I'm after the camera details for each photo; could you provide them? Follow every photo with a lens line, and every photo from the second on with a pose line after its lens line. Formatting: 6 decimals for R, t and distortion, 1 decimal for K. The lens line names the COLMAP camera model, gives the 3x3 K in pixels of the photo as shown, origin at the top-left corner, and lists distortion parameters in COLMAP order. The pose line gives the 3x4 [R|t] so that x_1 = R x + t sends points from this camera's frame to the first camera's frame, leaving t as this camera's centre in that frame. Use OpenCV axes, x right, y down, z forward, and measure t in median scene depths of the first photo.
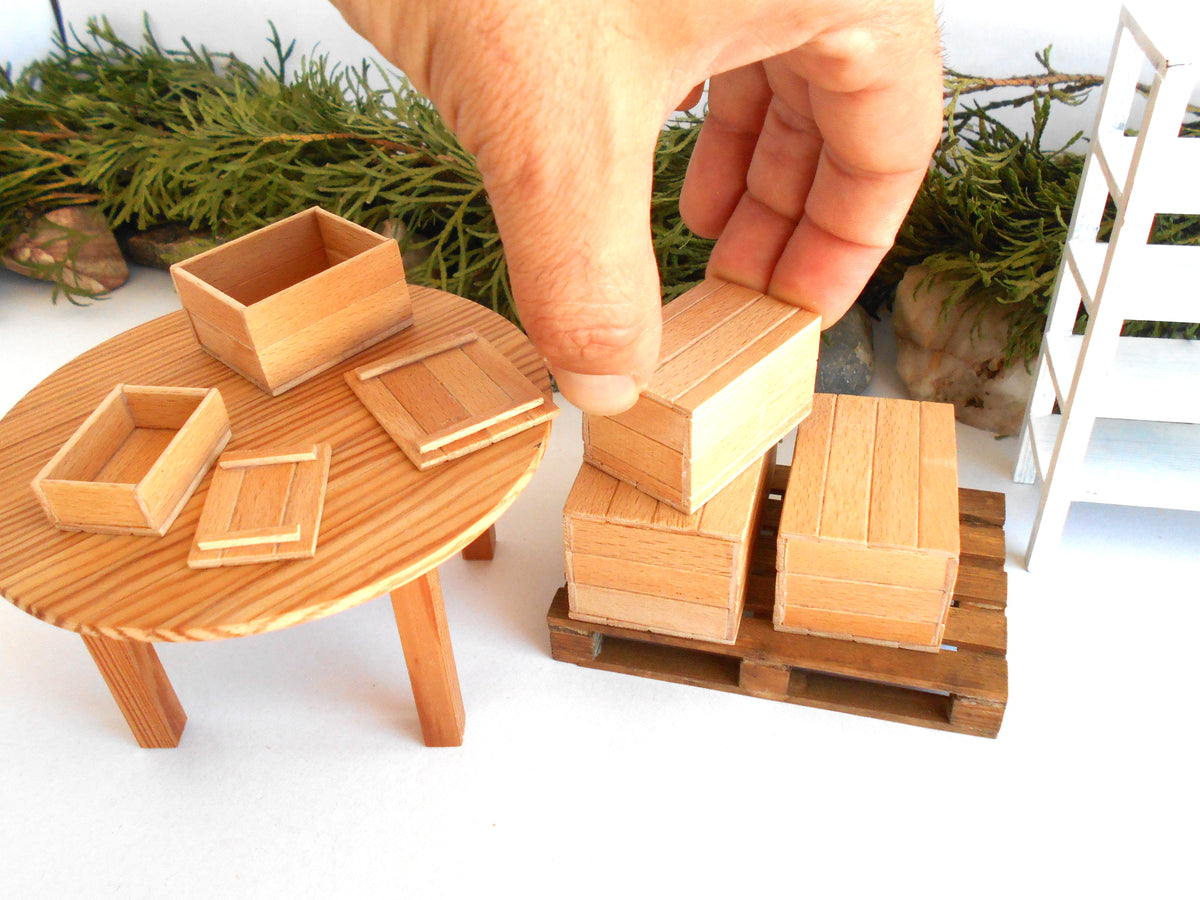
lens RADIAL K [[1038.7, 0, 598.2], [0, 1038.7, 443.5], [0, 0, 1]] dist [-0.013588, 0.007561]
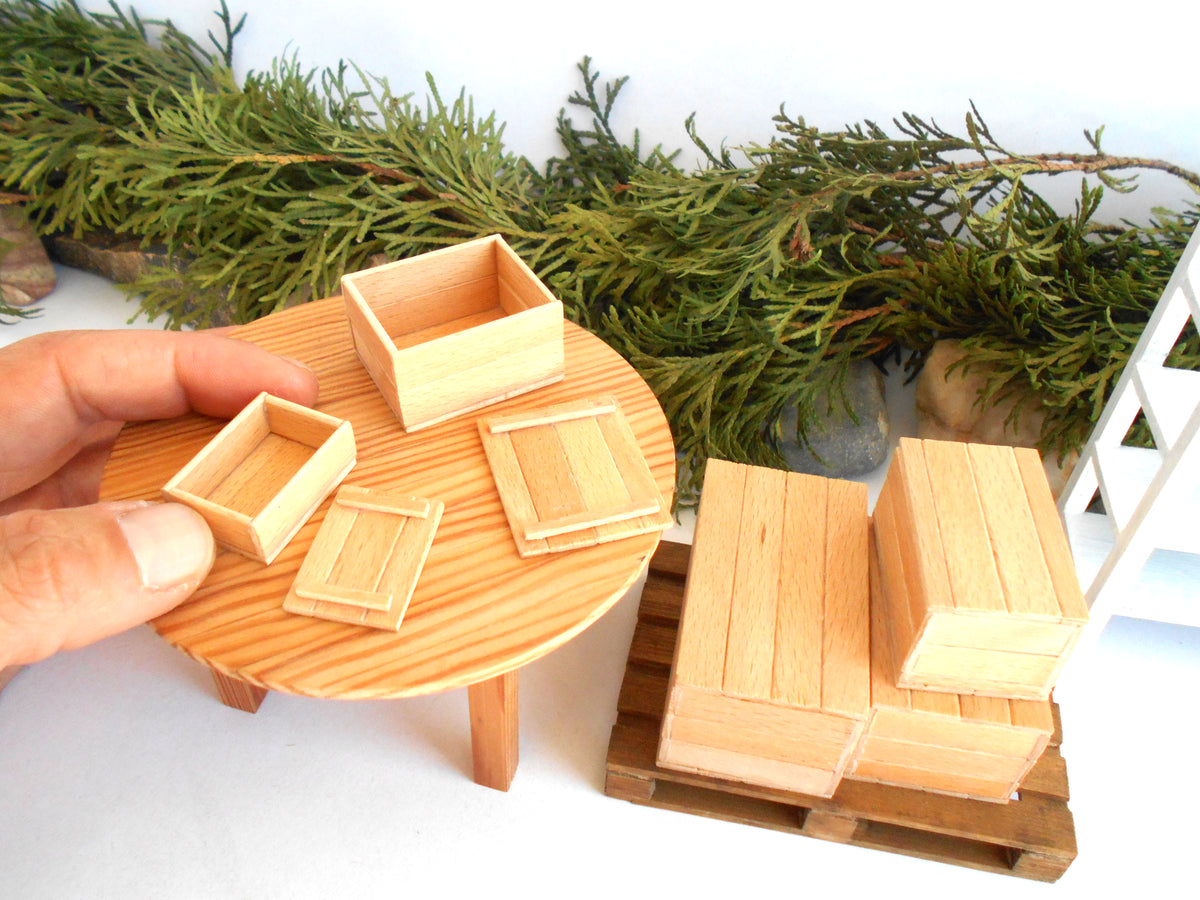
lens RADIAL K [[1038.7, 0, 594.4], [0, 1038.7, 437.2], [0, 0, 1]] dist [-0.013588, 0.007561]
pose [[0.991976, 0.011726, 0.125885, -0.126193], [-0.025100, 0.994136, 0.105187, -0.157750], [-0.123913, -0.107503, 0.986453, 0.066246]]
